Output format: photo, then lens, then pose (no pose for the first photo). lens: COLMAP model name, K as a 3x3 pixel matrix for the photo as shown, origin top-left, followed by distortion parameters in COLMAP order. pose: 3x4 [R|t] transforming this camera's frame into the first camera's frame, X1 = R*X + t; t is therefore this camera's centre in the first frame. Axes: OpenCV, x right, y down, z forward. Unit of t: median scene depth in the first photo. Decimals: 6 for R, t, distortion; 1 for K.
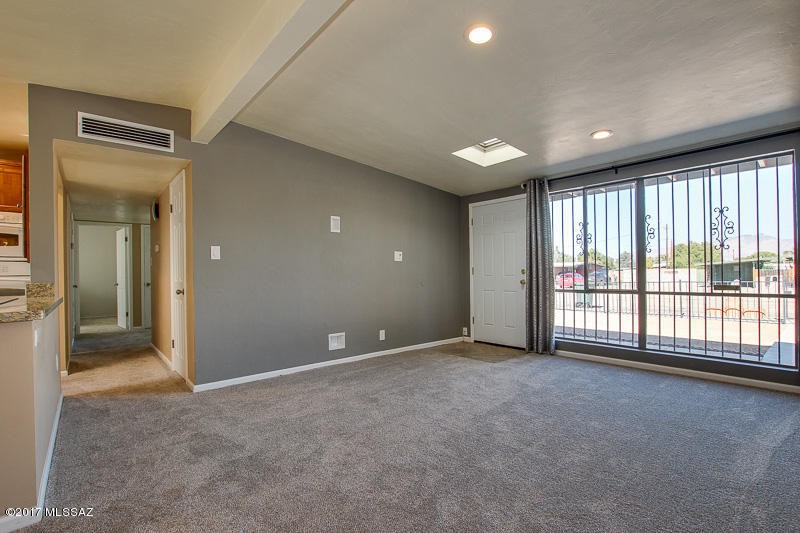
lens RADIAL K [[369.2, 0, 403.7], [0, 369.2, 273.9], [0, 0, 1]] dist [-0.027563, 0.003268]
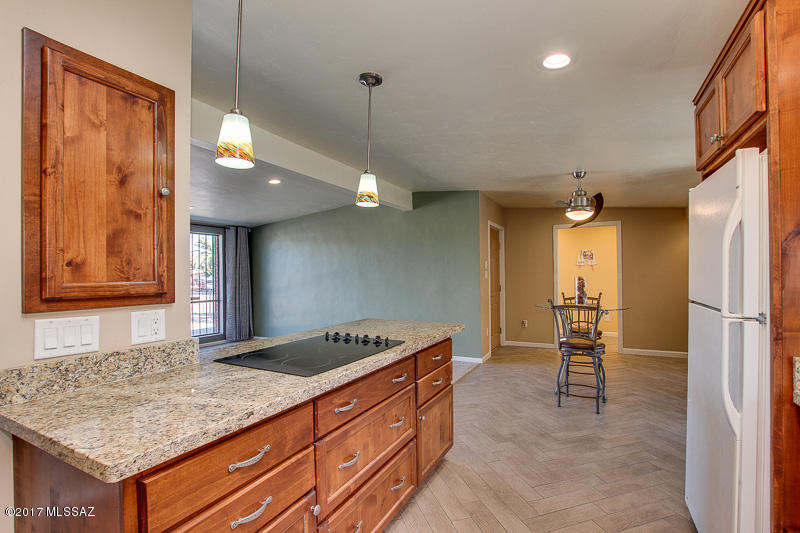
lens RADIAL K [[369.2, 0, 404.4], [0, 369.2, 271.4], [0, 0, 1]] dist [-0.027563, 0.003268]
pose [[-0.357285, 0.026666, 0.933615, -0.967321], [0.016787, 0.999614, -0.022127, -0.033731], [-0.933845, 0.007767, -0.357595, 0.501733]]
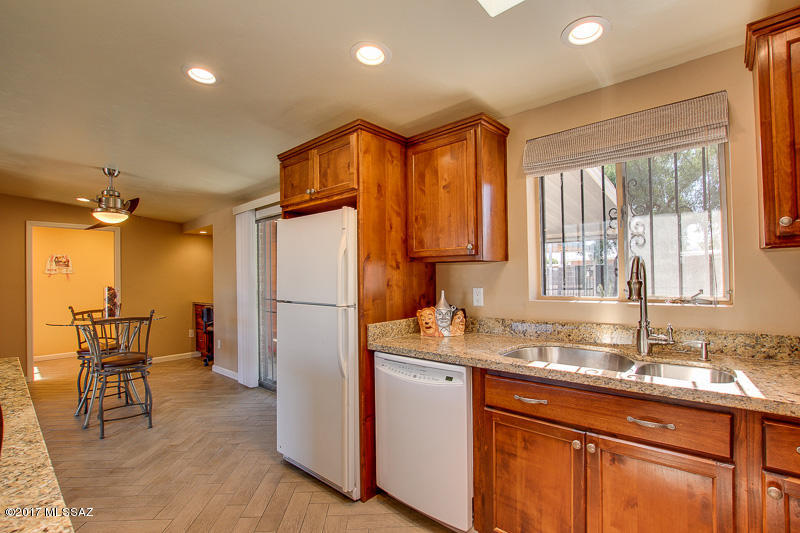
lens RADIAL K [[369.2, 0, 402.9], [0, 369.2, 271.8], [0, 0, 1]] dist [-0.027563, 0.003268]
pose [[-0.991745, 0.029028, -0.124895, -0.823523], [0.030722, 0.999460, -0.011661, -0.036598], [0.124489, -0.015401, -0.992101, 0.637909]]
